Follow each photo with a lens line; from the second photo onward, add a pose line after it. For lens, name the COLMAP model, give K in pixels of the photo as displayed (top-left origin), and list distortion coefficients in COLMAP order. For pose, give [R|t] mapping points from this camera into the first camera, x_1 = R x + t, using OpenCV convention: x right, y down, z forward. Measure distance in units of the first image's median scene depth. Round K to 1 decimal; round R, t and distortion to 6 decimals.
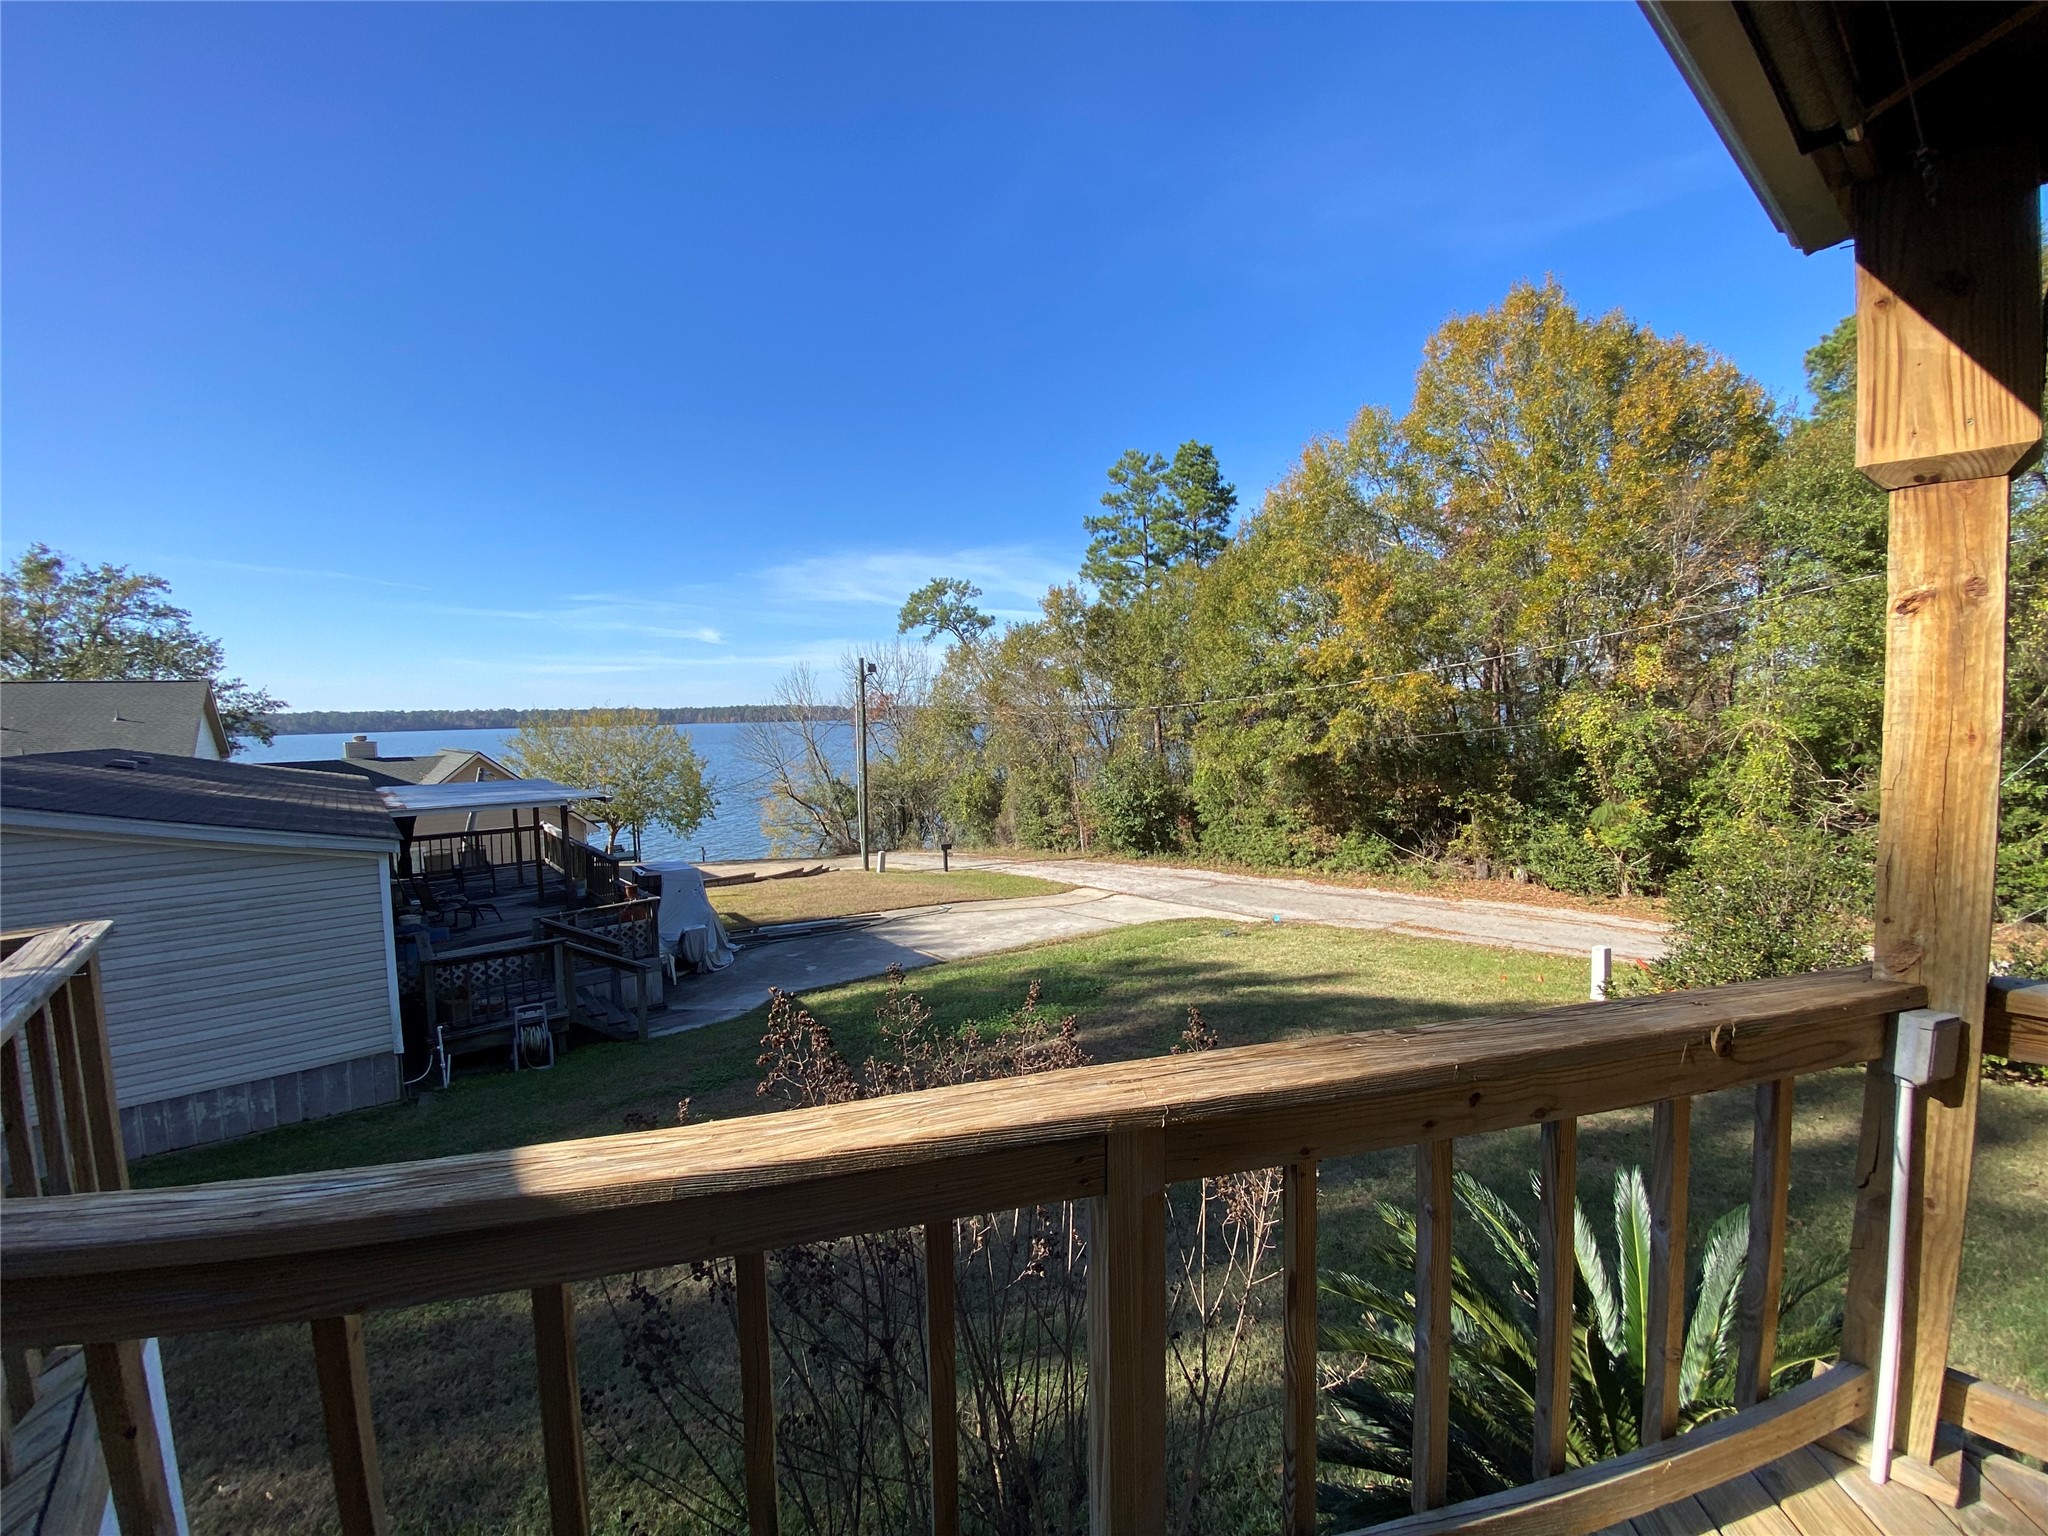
lens RADIAL K [[828.0, 0, 1024.2], [0, 828.0, 756.6], [0, 0, 1]] dist [0.013945, -0.000221]
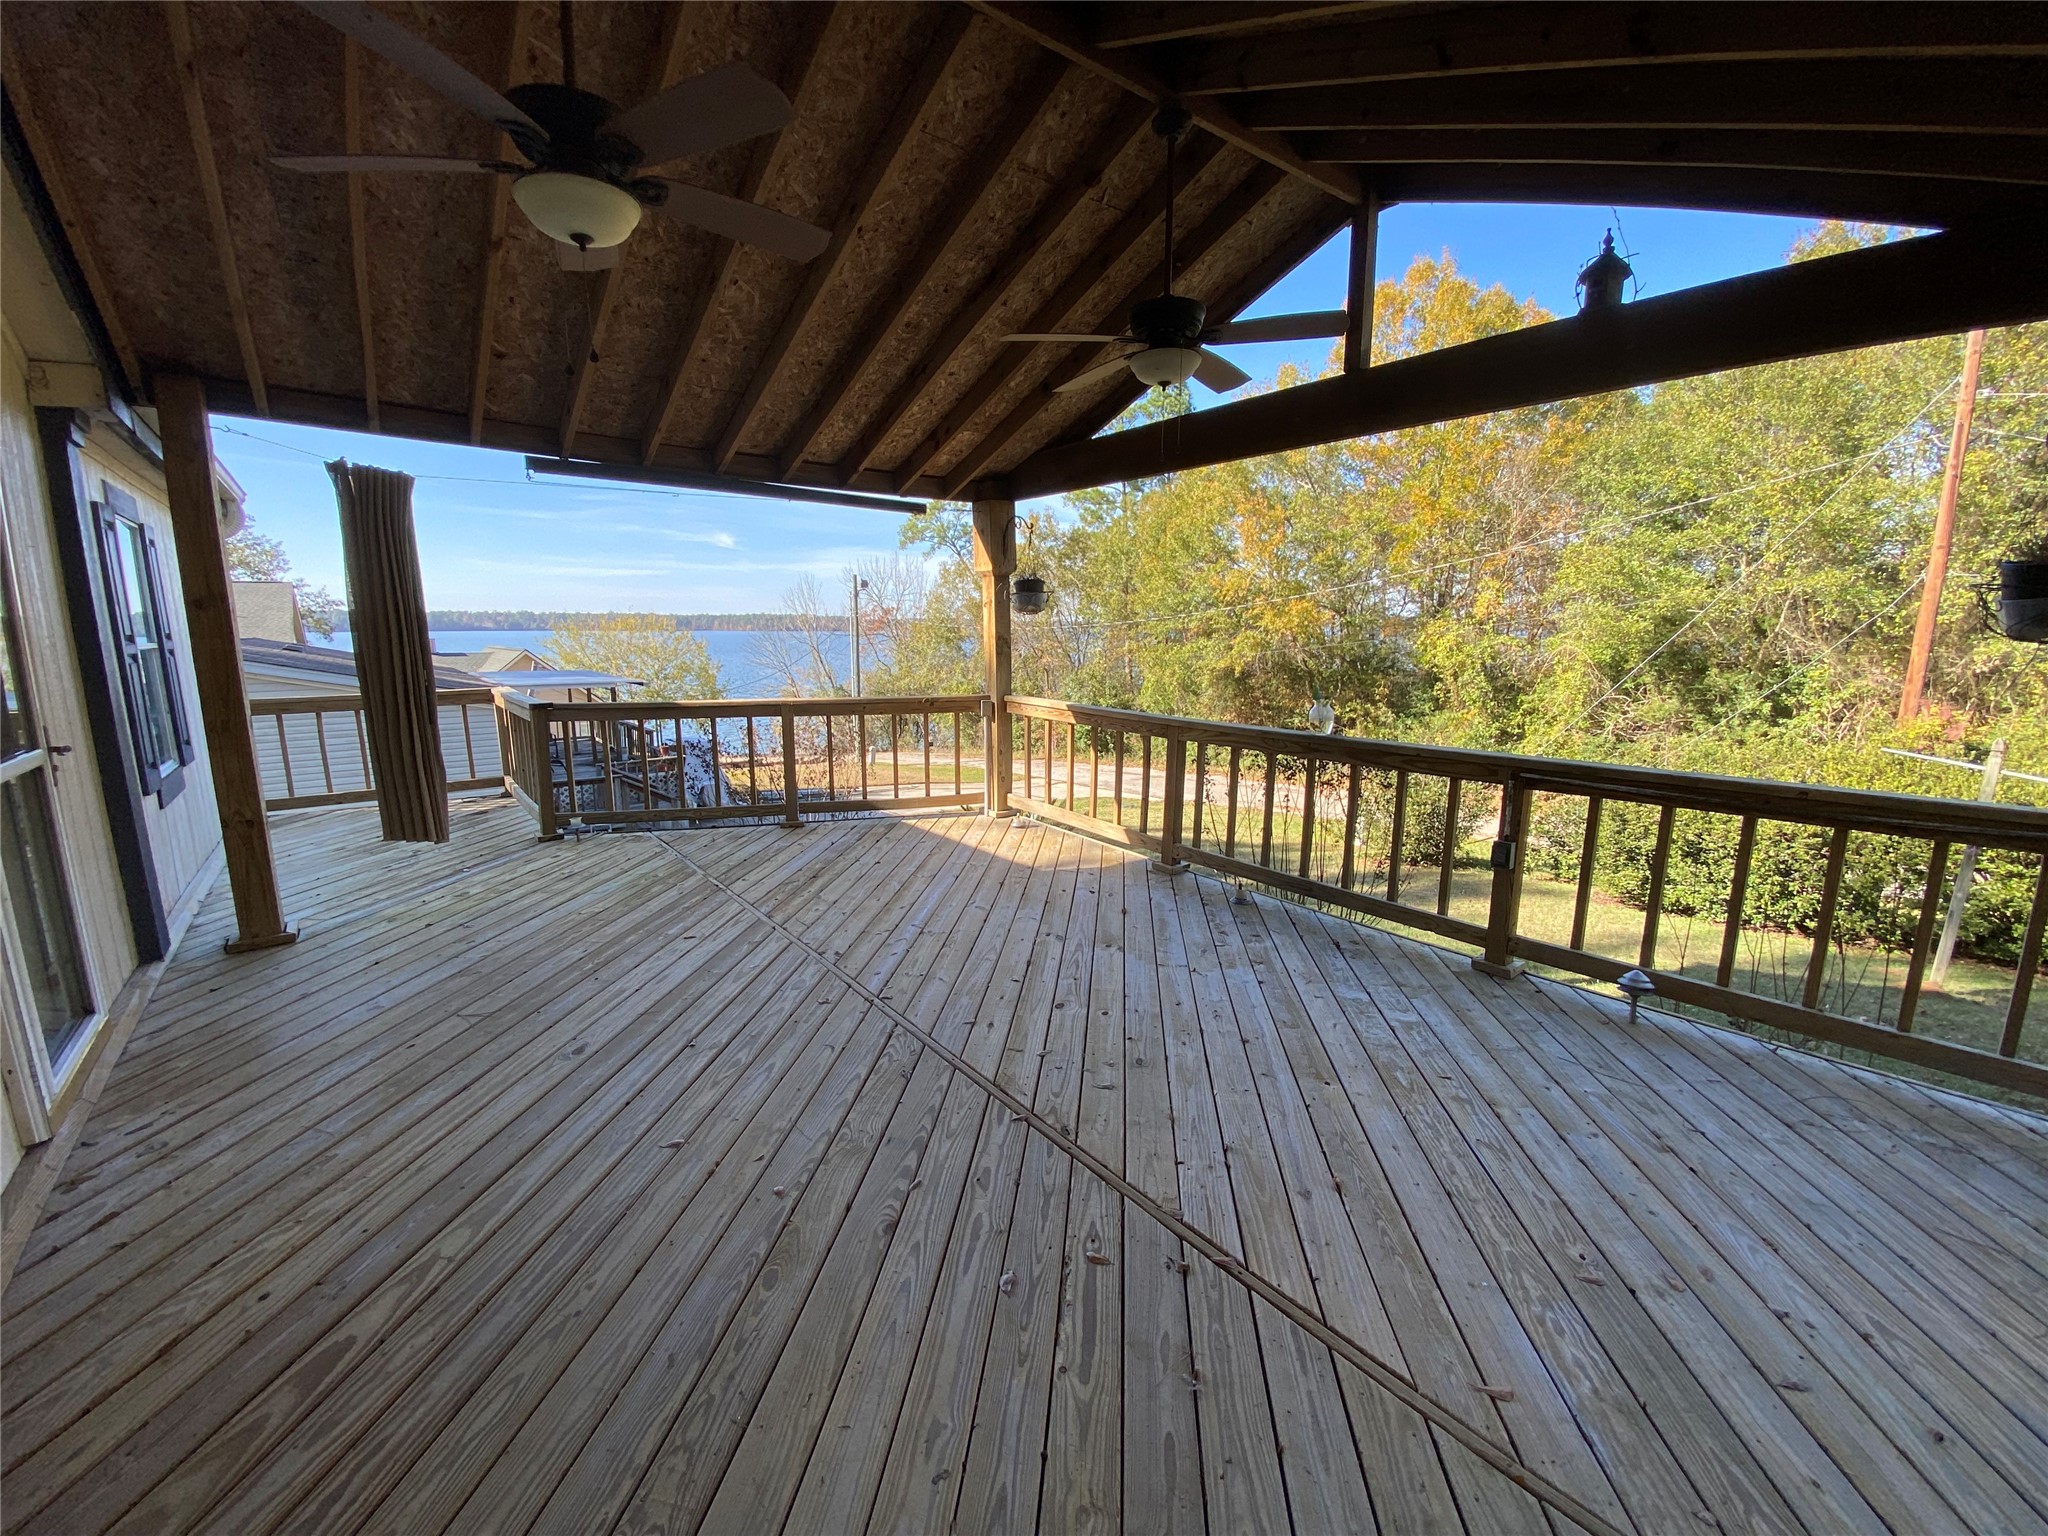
lens RADIAL K [[828.0, 0, 1029.9], [0, 828.0, 772.4], [0, 0, 1]] dist [0.013945, -0.000221]
pose [[0.999613, 0.025206, -0.011807, 0.048654], [-0.023609, 0.992490, 0.120023, 0.005528], [0.014743, -0.119698, 0.992701, -0.115633]]
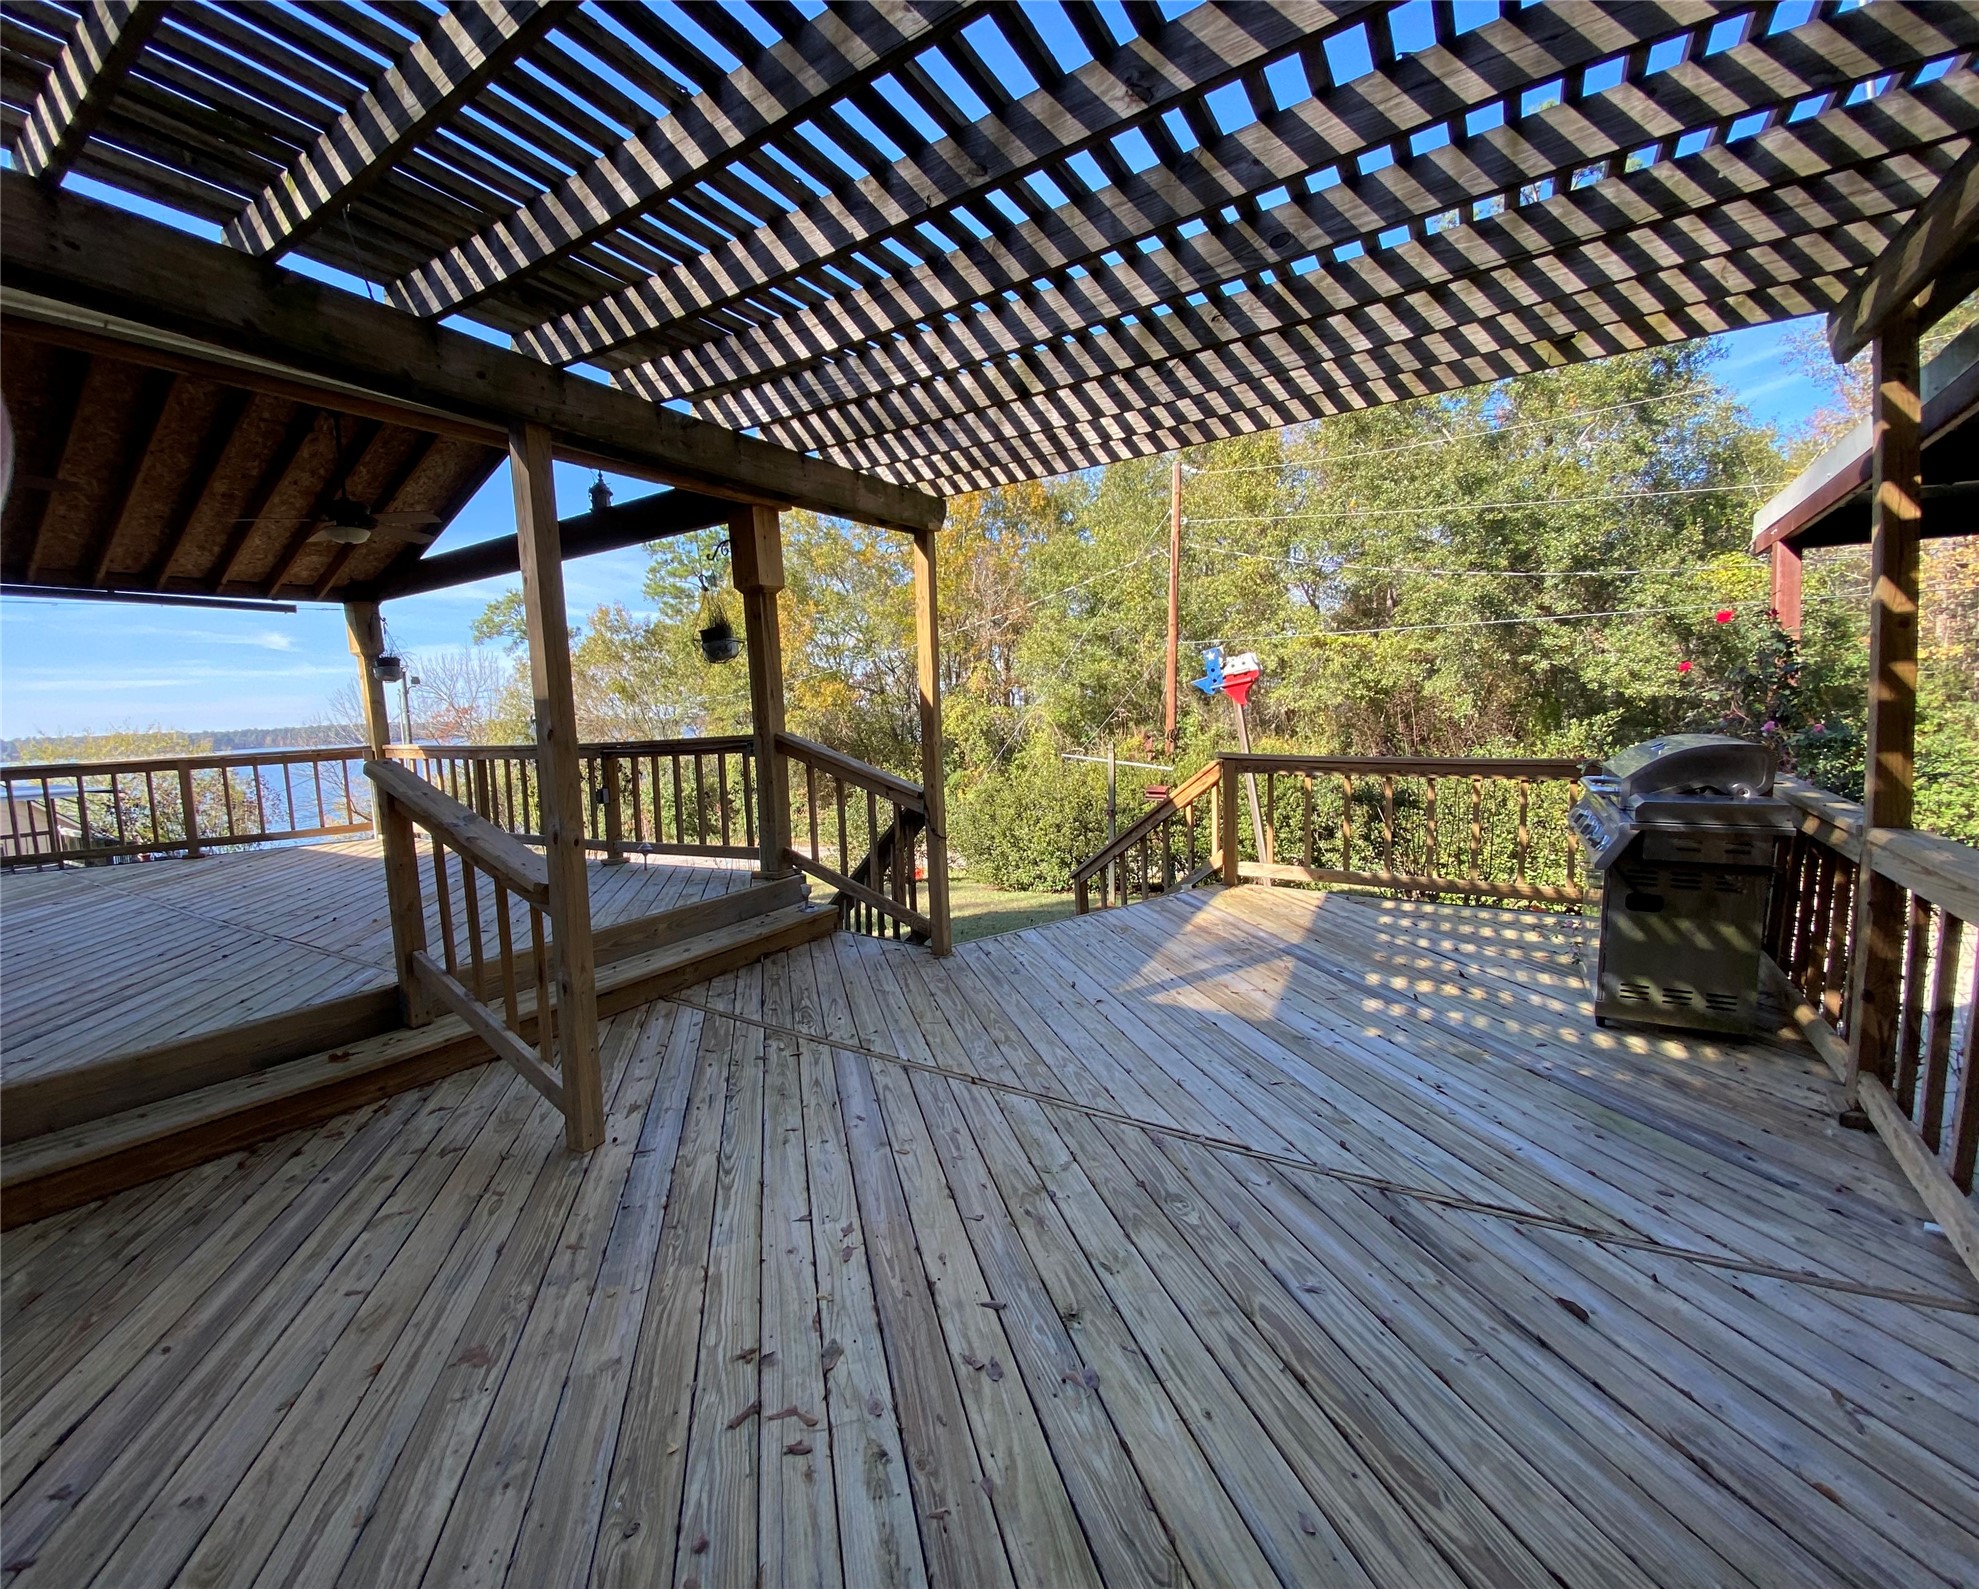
lens RADIAL K [[847.5, 0, 980.9], [0, 847.5, 808.2], [0, 0, 1]] dist [-0.031913, -0.000620]
pose [[0.943978, -0.052232, 0.325849, 0.117746], [0.036558, 0.997869, 0.054045, 0.020768], [-0.327978, -0.039105, 0.943876, -0.210412]]
